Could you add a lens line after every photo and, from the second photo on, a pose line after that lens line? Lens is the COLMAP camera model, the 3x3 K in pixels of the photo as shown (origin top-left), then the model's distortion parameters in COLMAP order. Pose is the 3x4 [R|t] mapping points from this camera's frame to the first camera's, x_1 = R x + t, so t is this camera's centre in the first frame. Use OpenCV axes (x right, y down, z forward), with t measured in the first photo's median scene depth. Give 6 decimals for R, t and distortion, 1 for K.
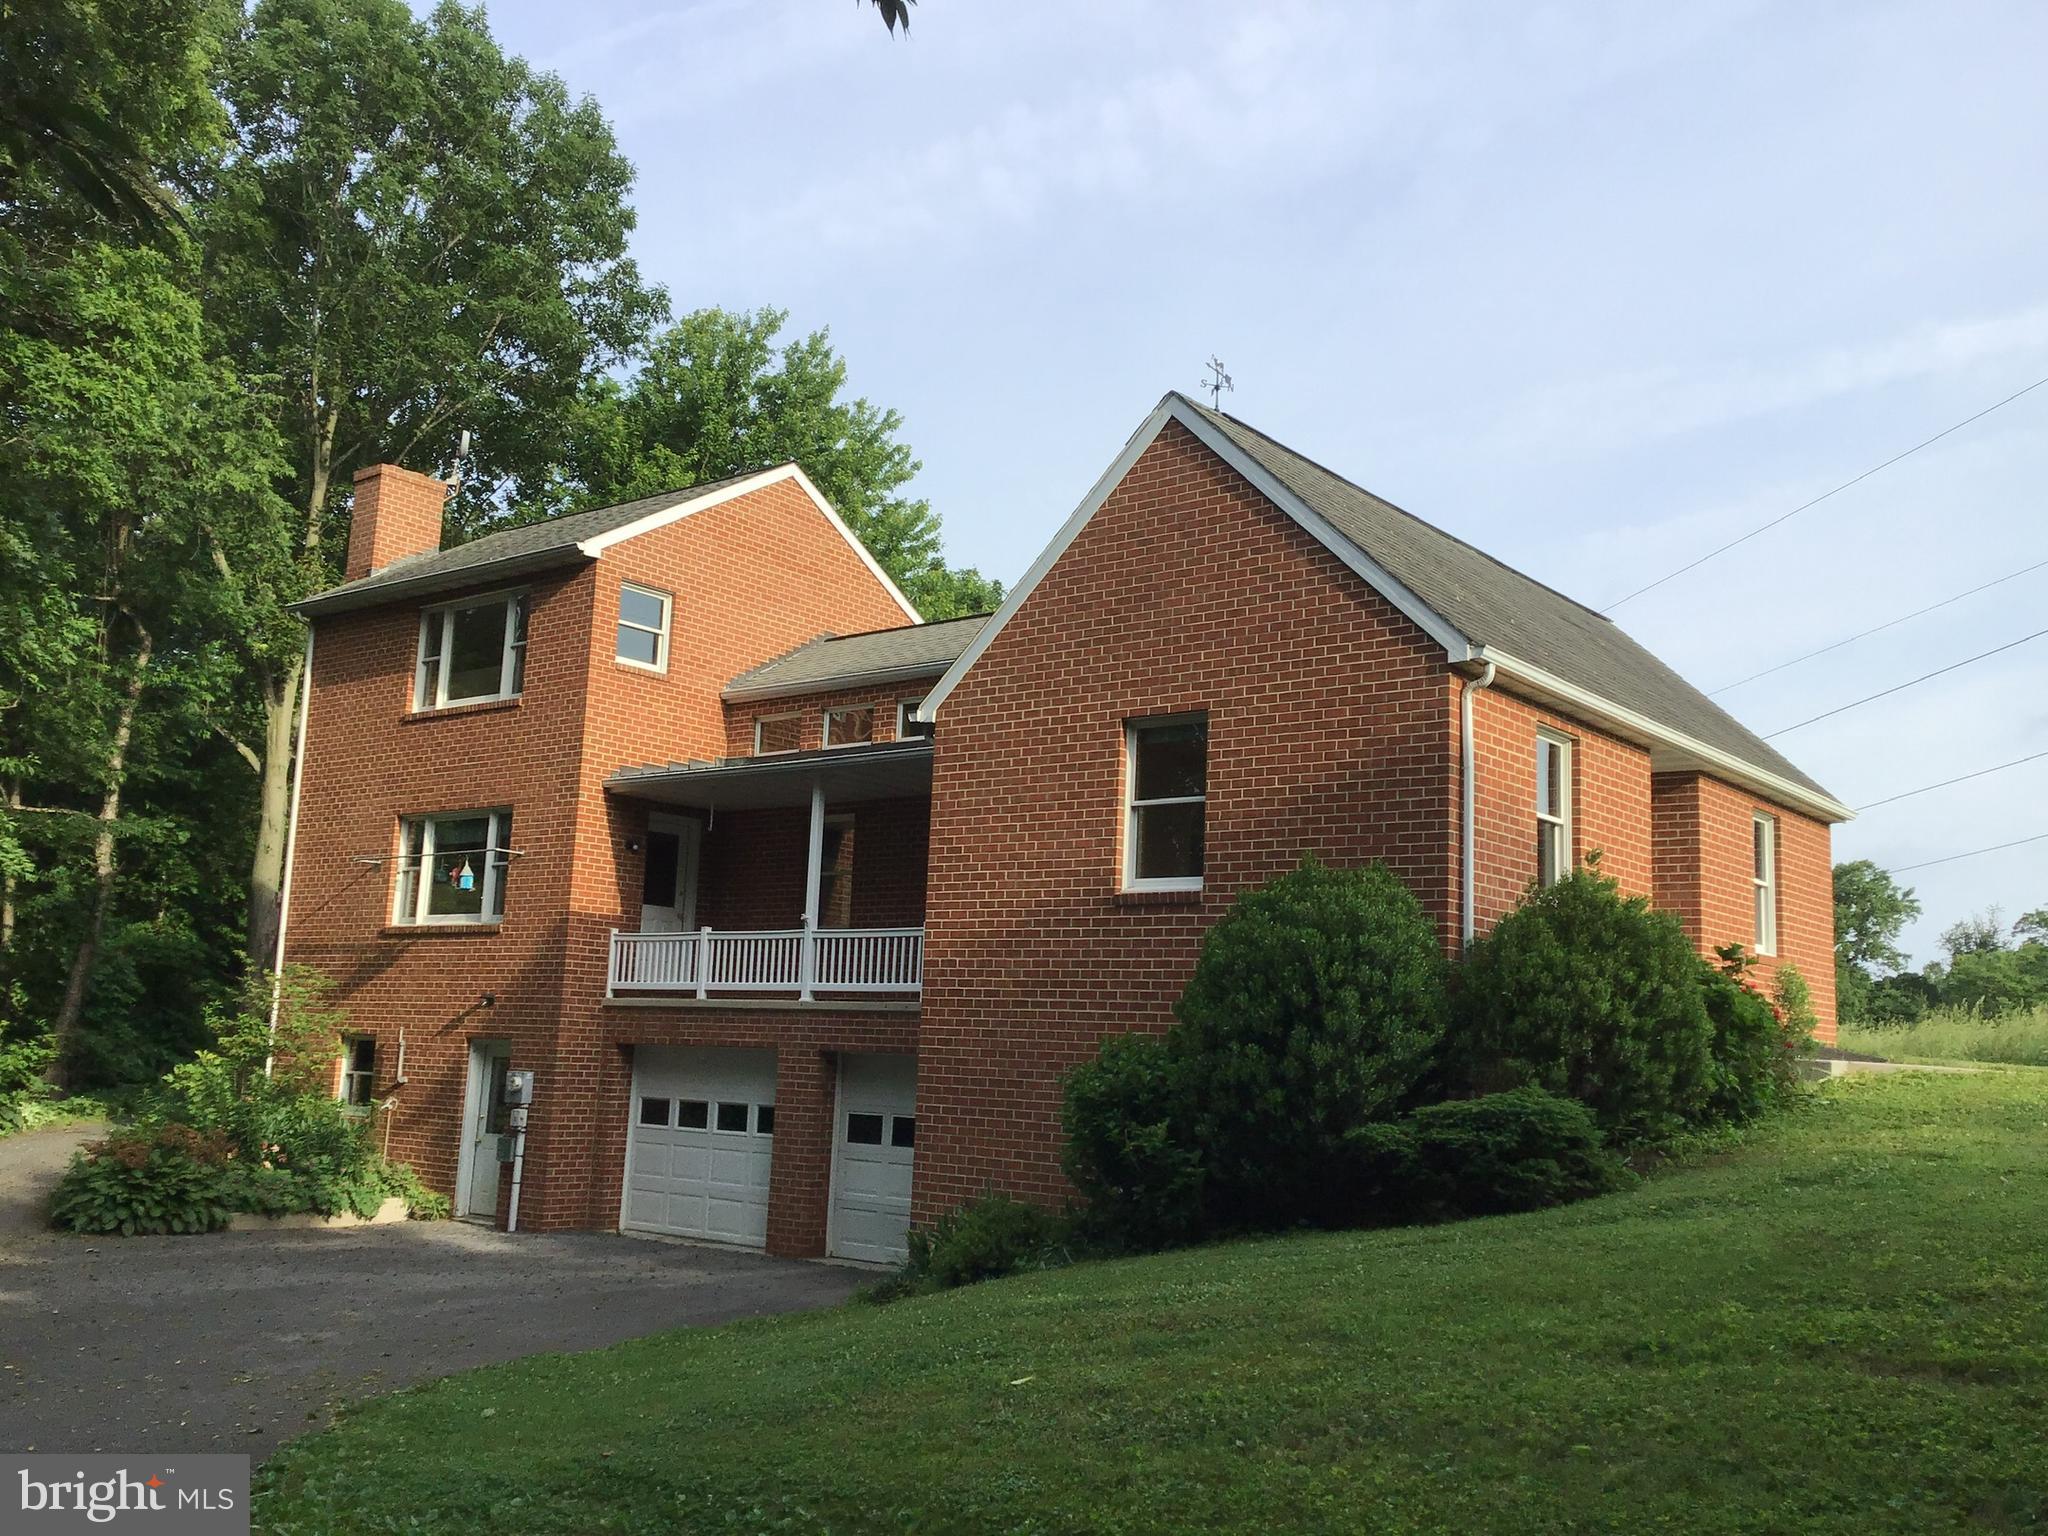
lens RADIAL K [[1818.5, 0, 1022.1], [0, 1818.5, 776.8], [0, 0, 1]] dist [0.119328, -0.223236]
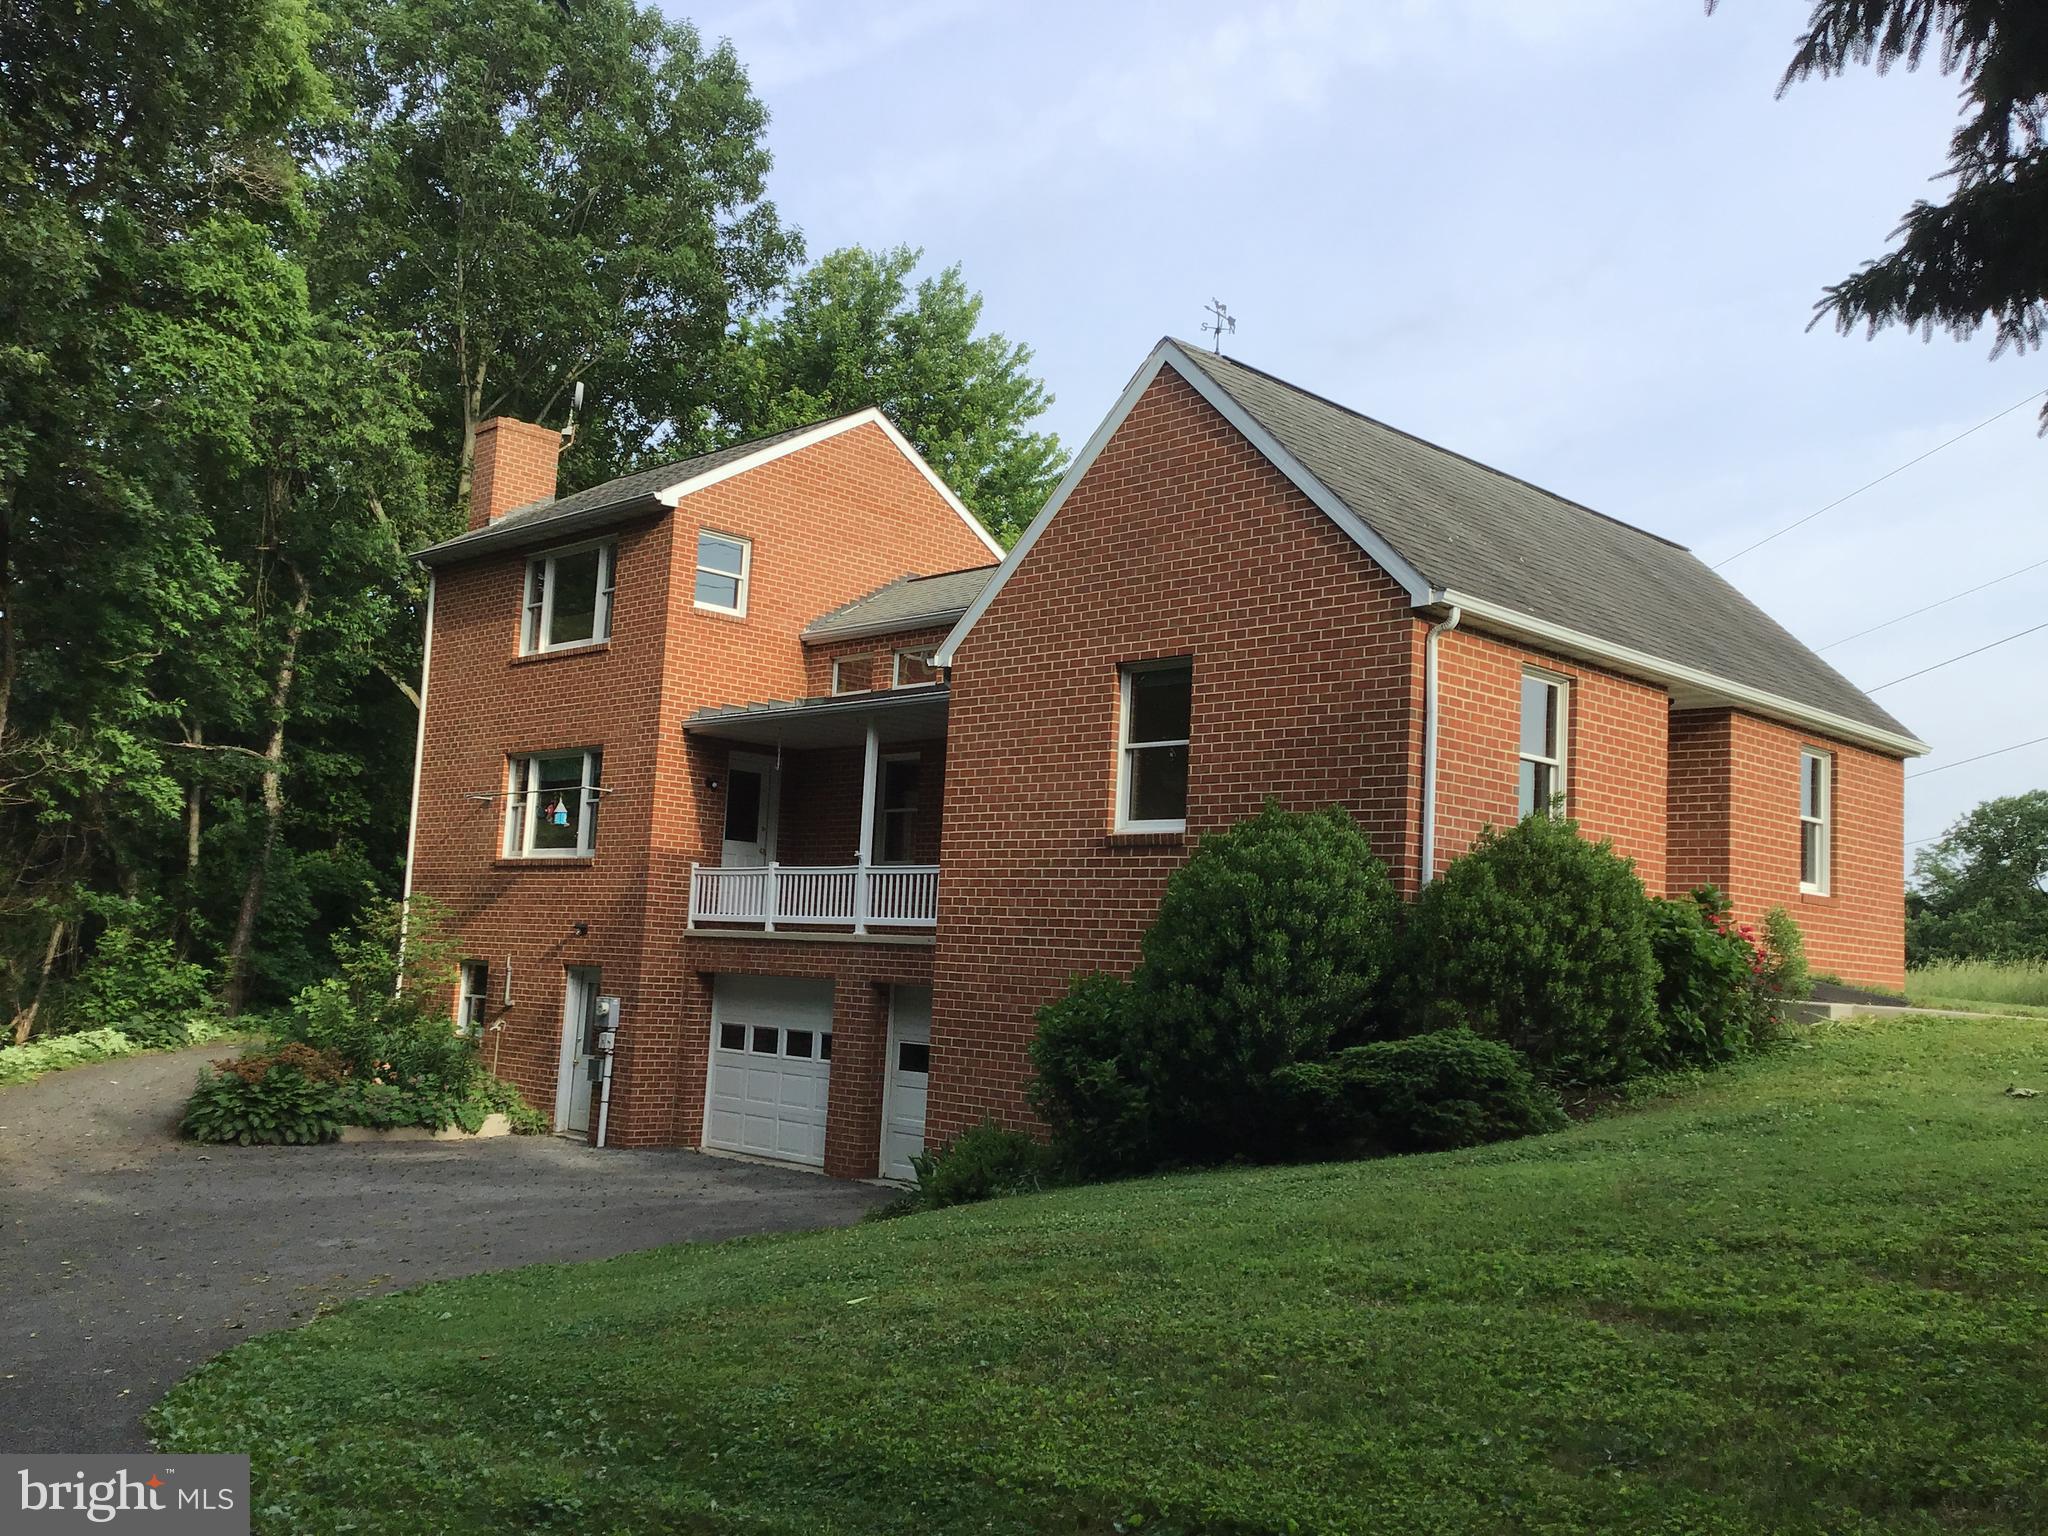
lens RADIAL K [[1818.5, 0, 1022.1], [0, 1818.5, 776.8], [0, 0, 1]] dist [0.119328, -0.223236]
pose [[0.993523, -0.002988, -0.113590, 0.088344], [0.007618, 0.999157, 0.040347, -0.007480], [0.113374, -0.040951, 0.992708, -0.014891]]
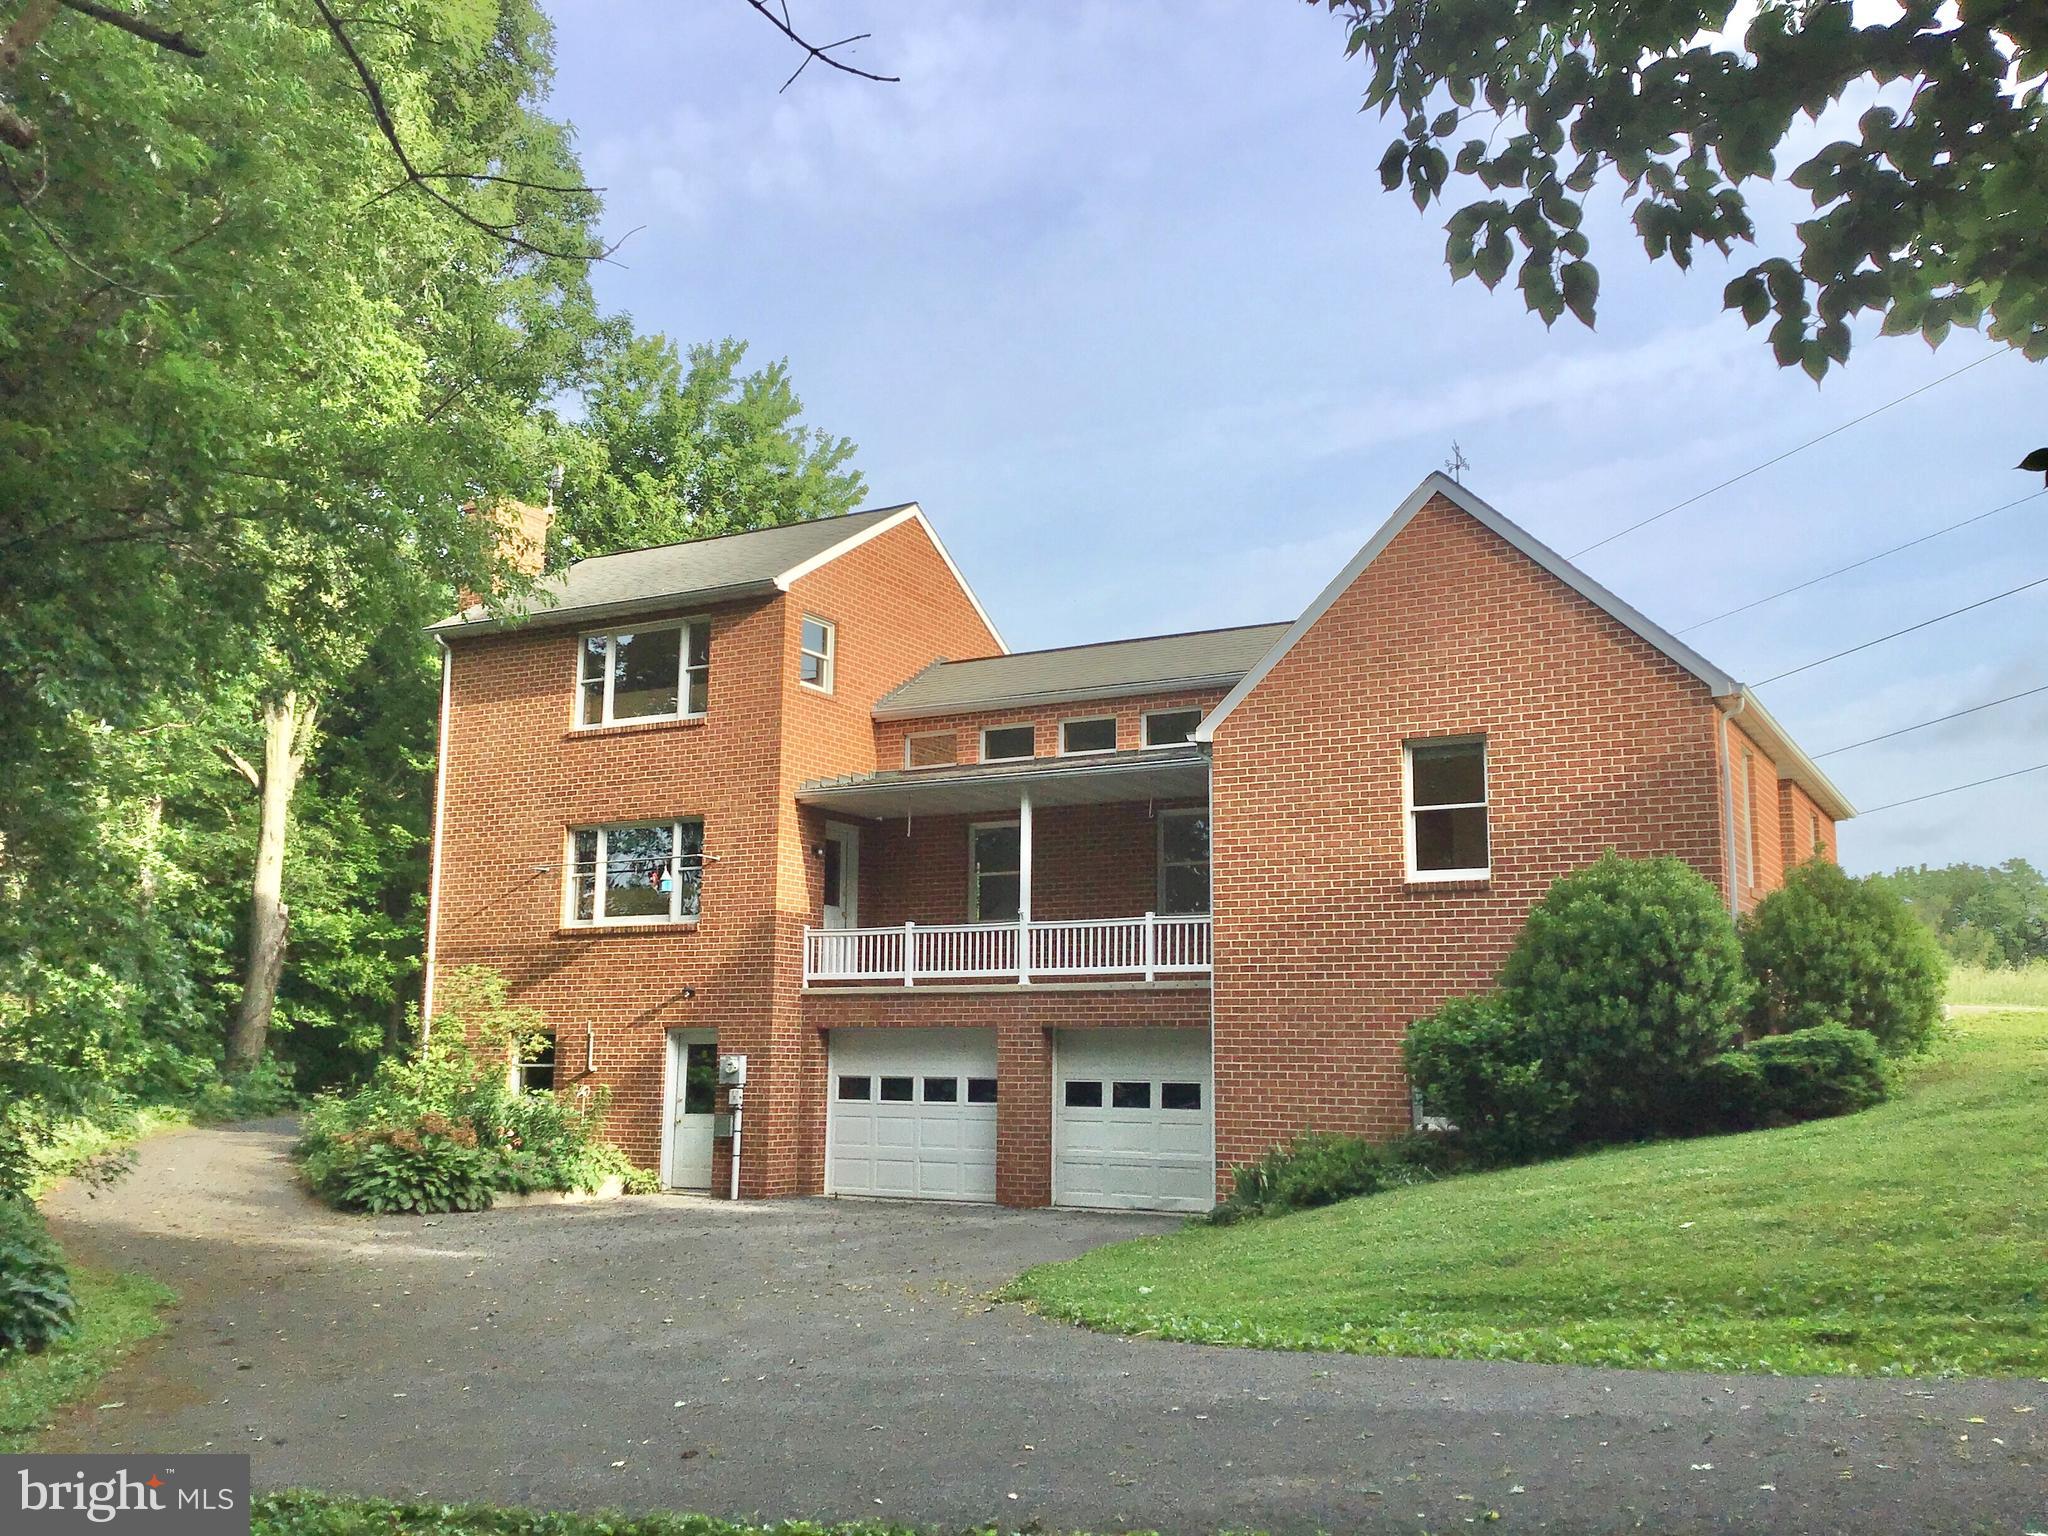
lens RADIAL K [[1818.5, 0, 1022.1], [0, 1818.5, 776.8], [0, 0, 1]] dist [0.119328, -0.223236]
pose [[0.987147, -0.005805, 0.159706, -0.292065], [0.006192, 0.999979, -0.001931, -0.004653], [-0.159692, 0.002895, 0.987163, -0.122602]]
